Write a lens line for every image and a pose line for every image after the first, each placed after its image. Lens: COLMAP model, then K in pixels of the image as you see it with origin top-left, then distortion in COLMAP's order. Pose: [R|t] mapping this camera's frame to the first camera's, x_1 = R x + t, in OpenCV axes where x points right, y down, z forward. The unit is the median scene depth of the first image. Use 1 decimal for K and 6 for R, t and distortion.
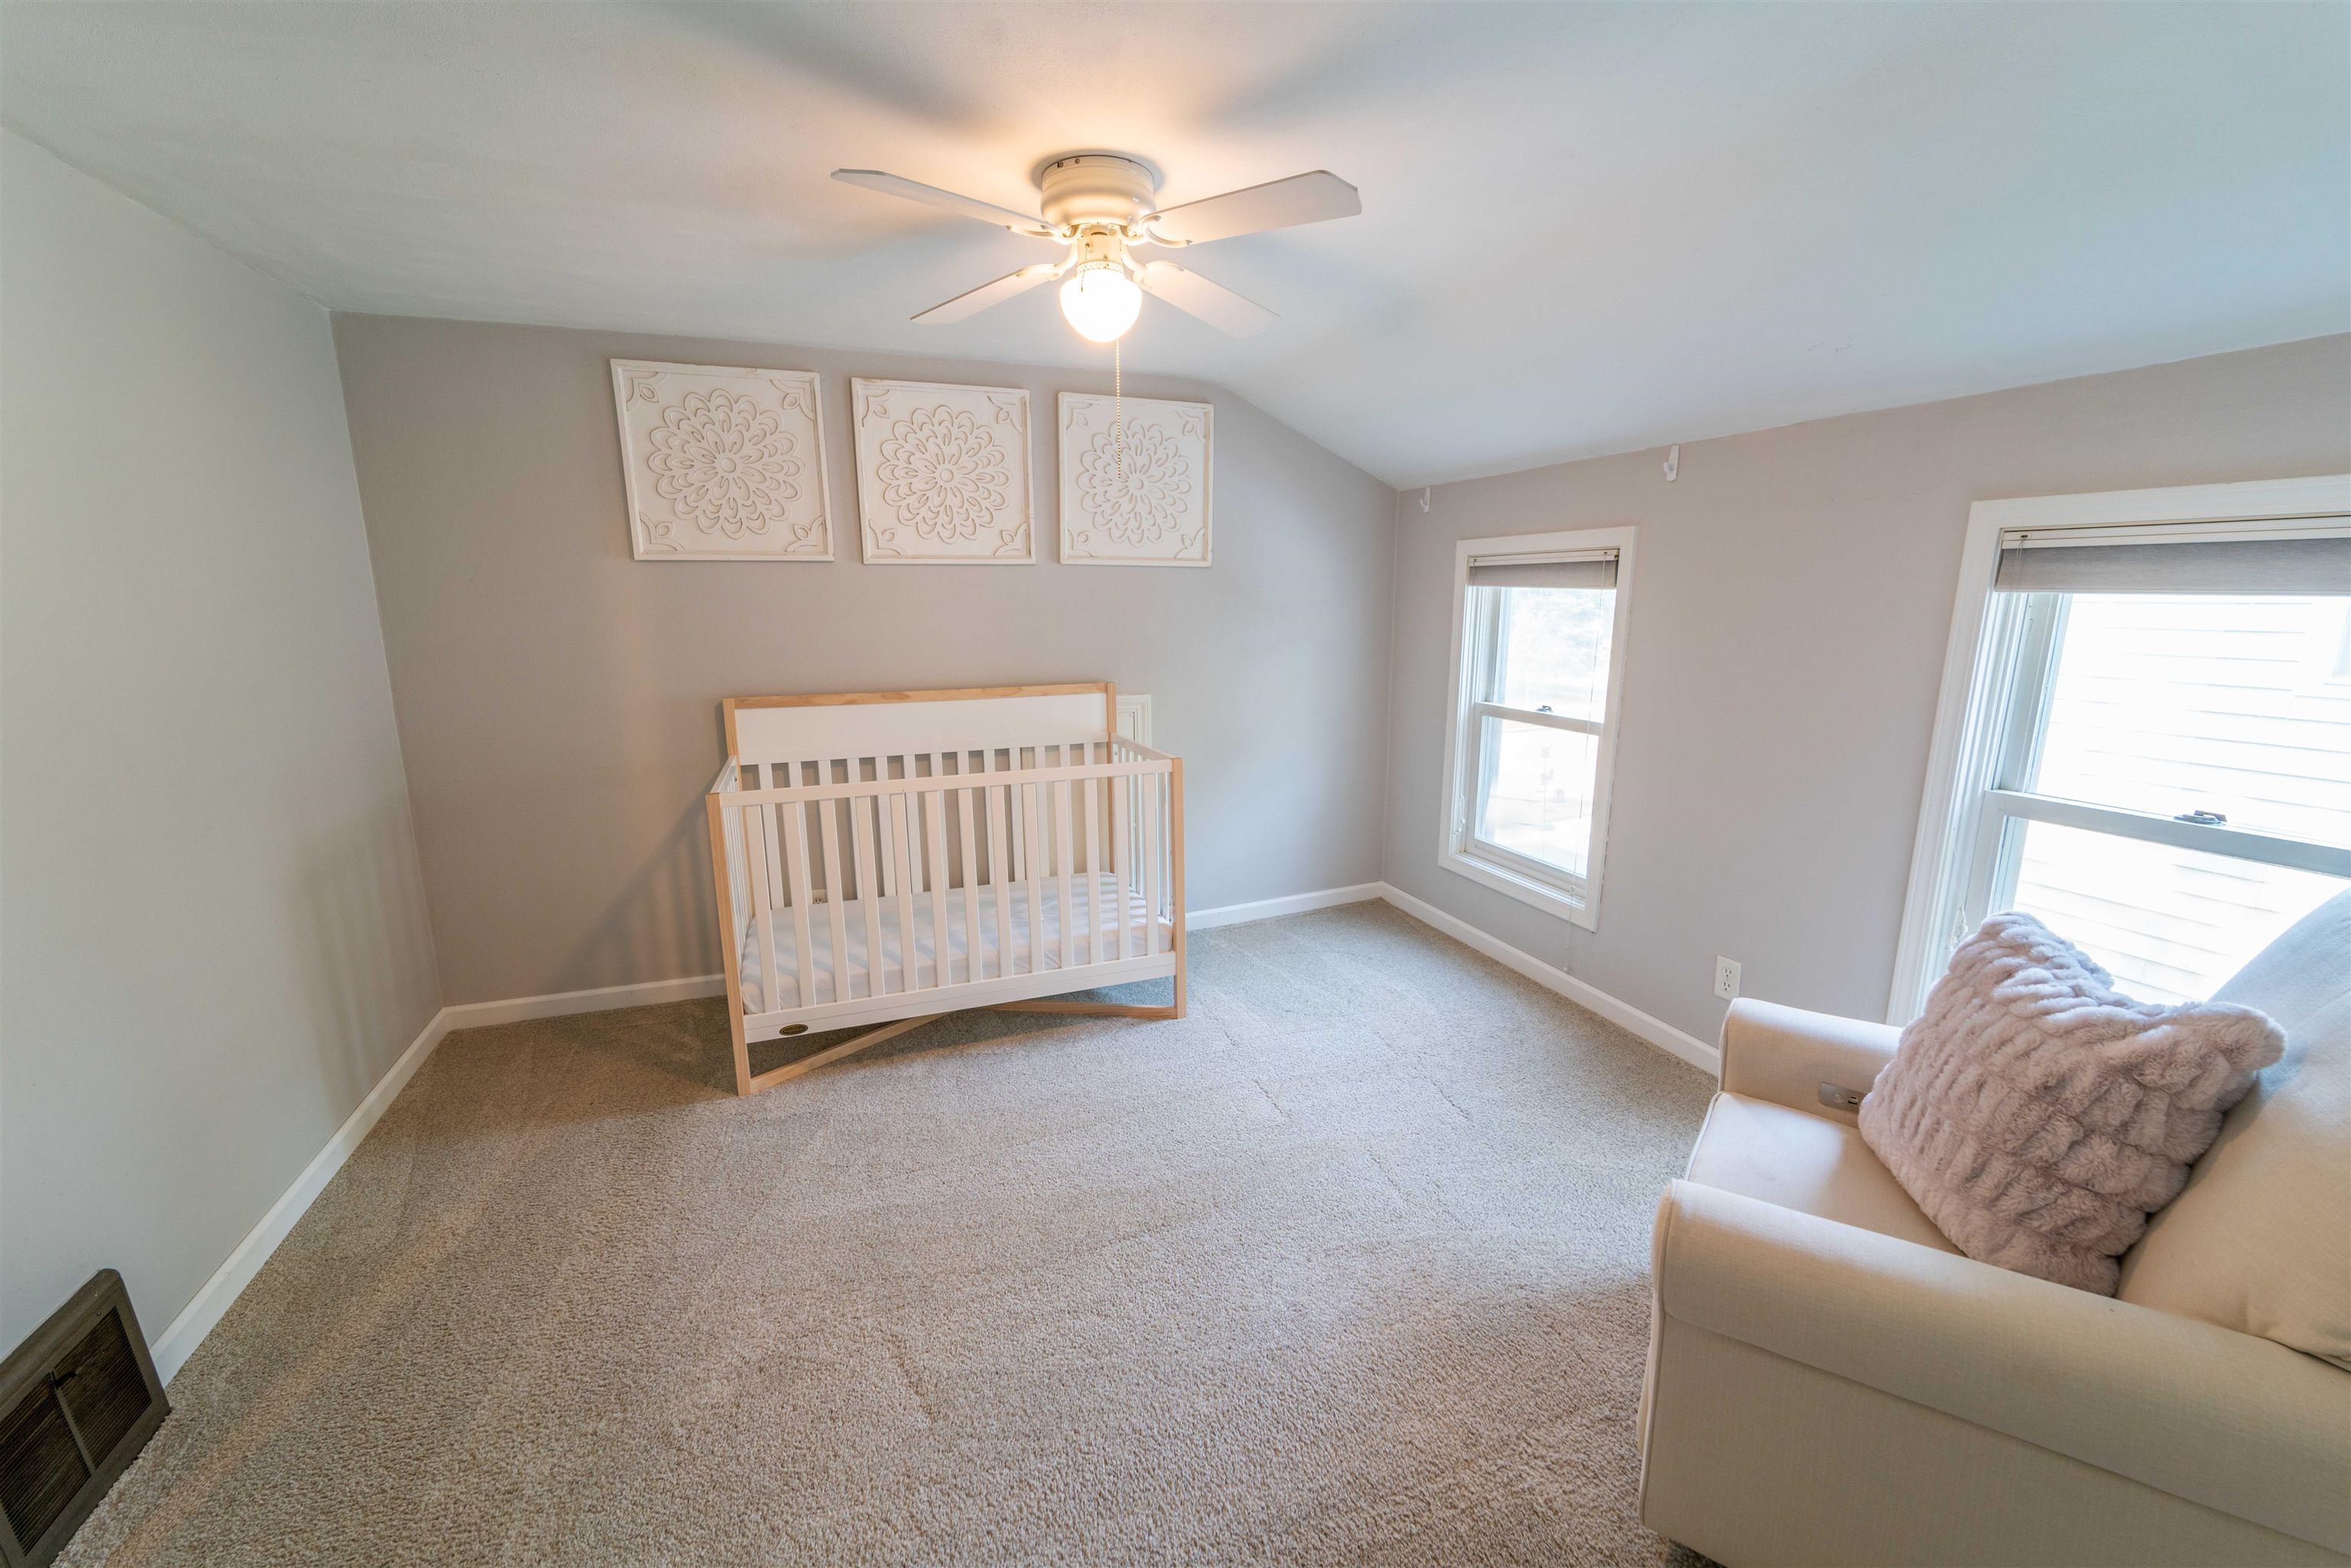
lens RADIAL K [[959.3, 0, 1177.5], [0, 959.3, 790.0], [0, 0, 1]] dist [0.003872, -0.001851]
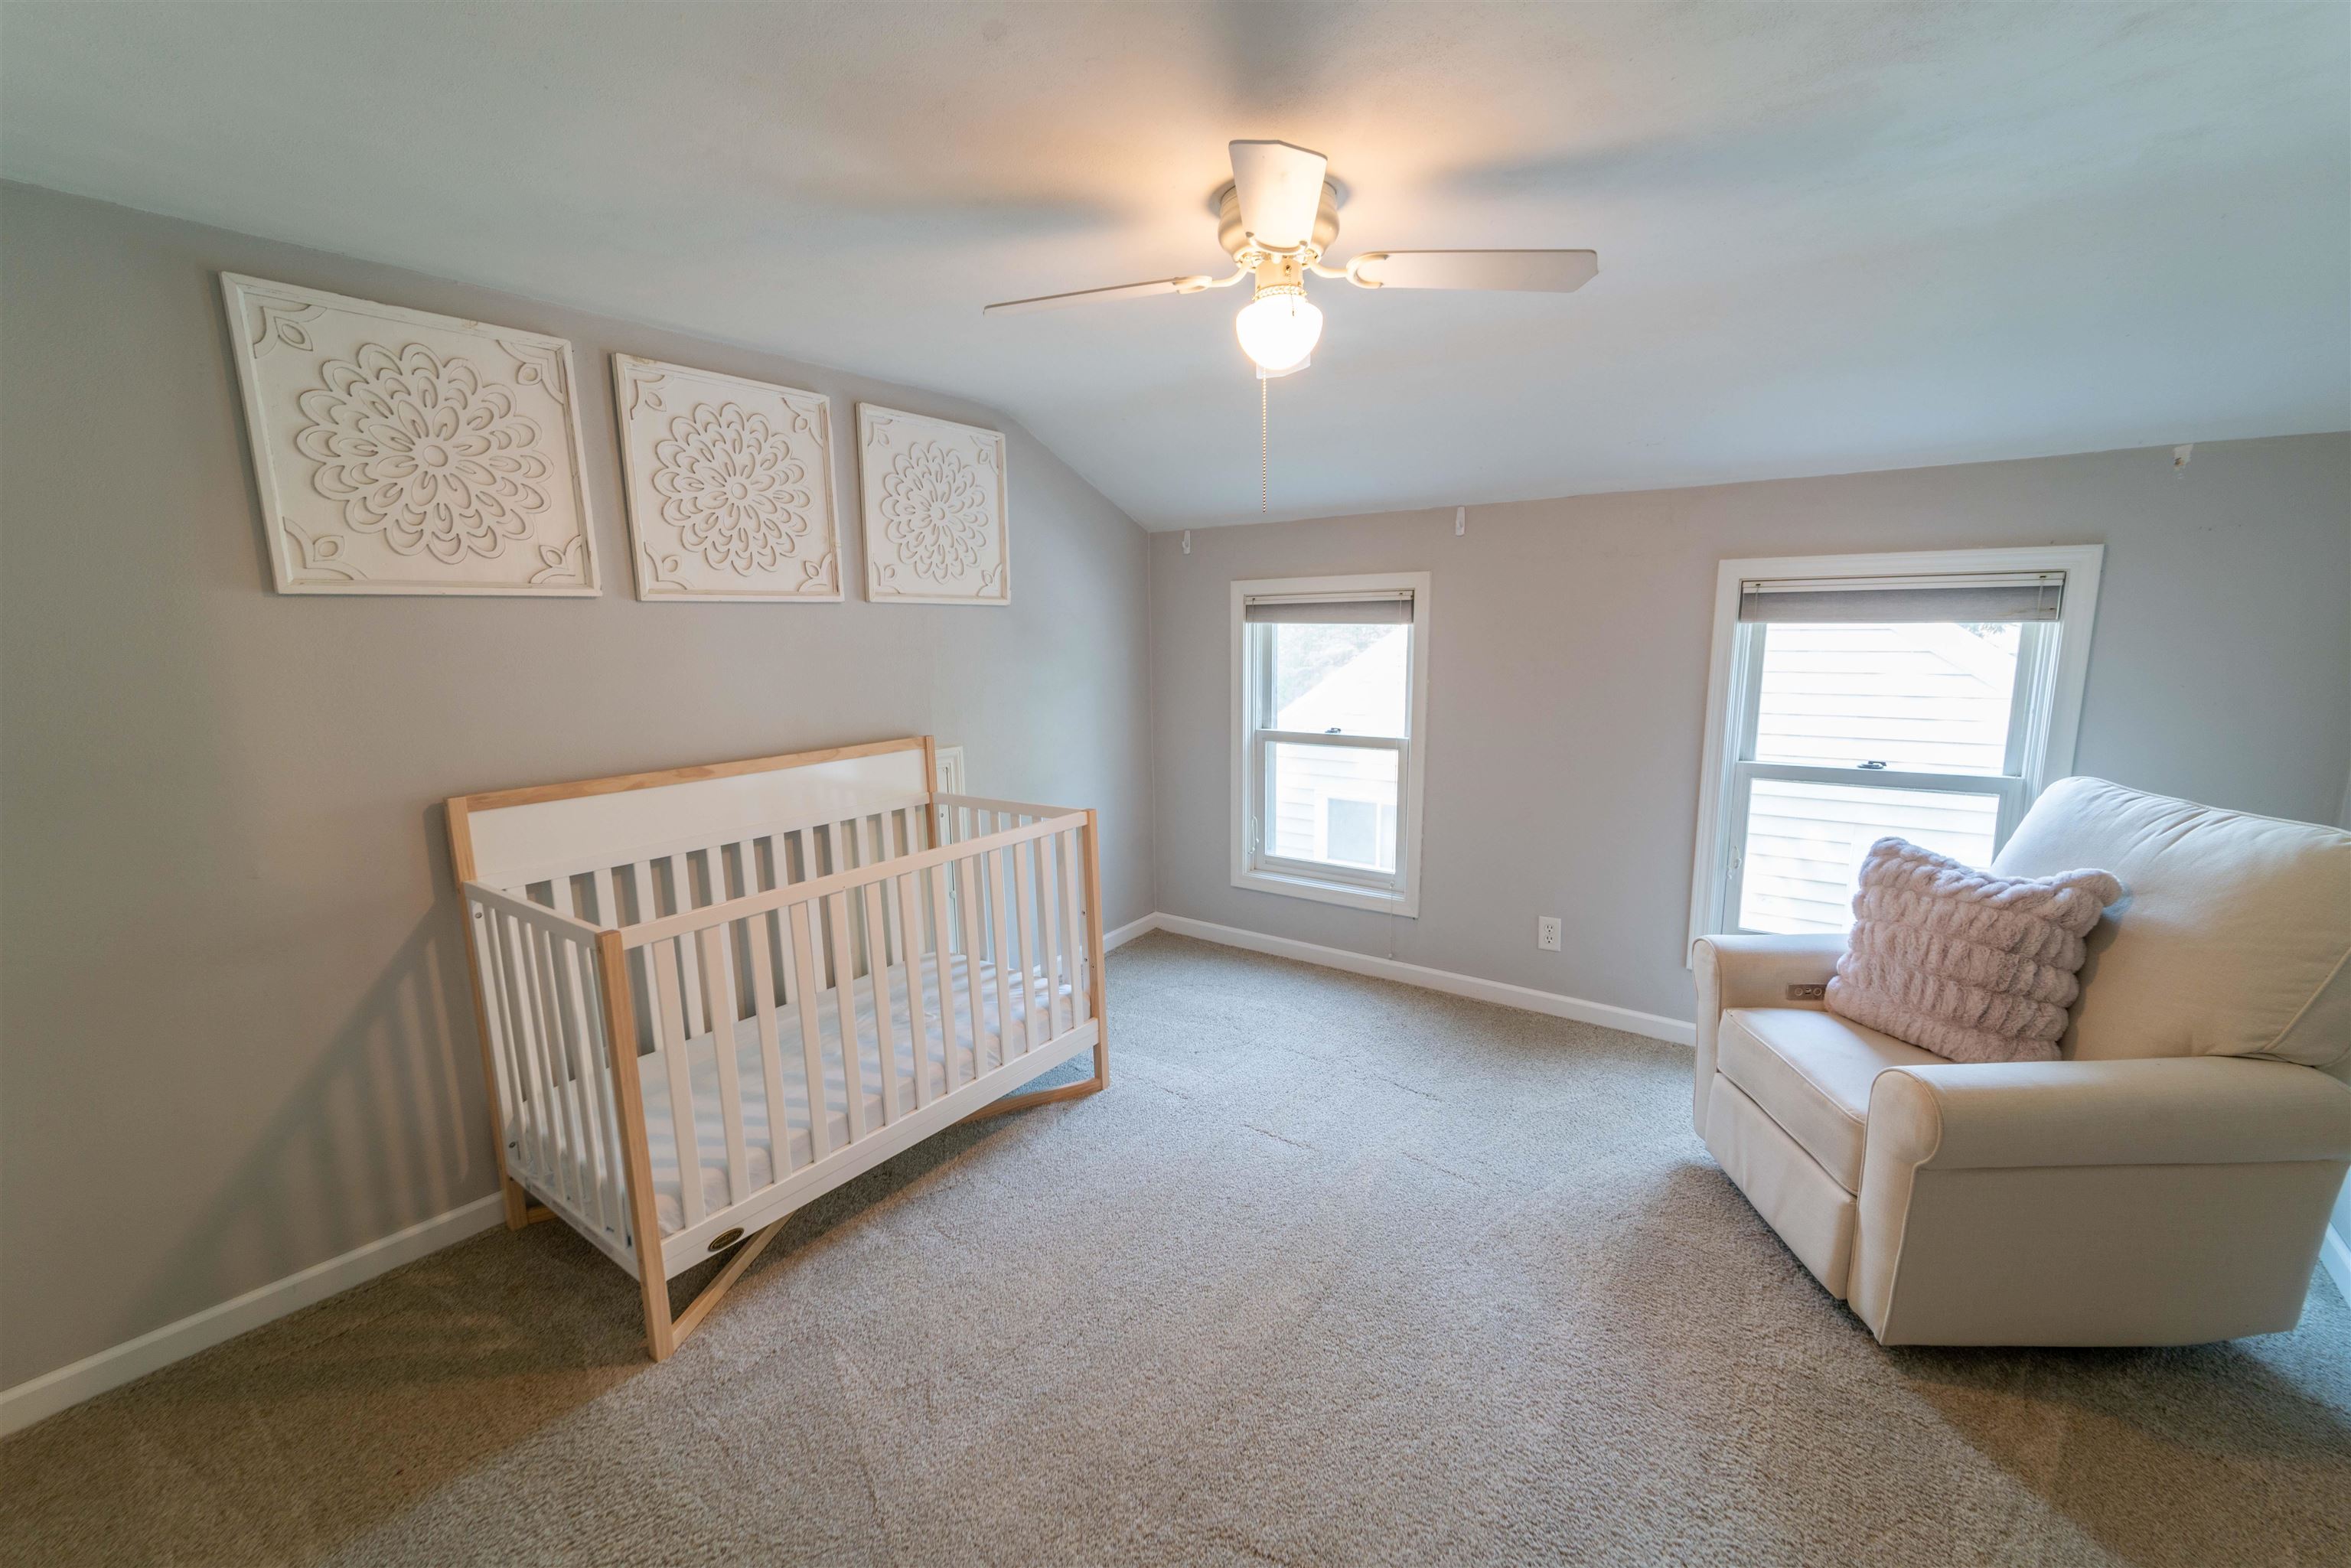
lens RADIAL K [[959.3, 0, 1182.7], [0, 959.3, 789.6], [0, 0, 1]] dist [0.003872, -0.001851]
pose [[0.839283, -0.101854, 0.534069, -0.405775], [0.122745, 0.992432, -0.003624, -0.036361], [-0.529658, 0.068596, 0.845433, 0.159726]]
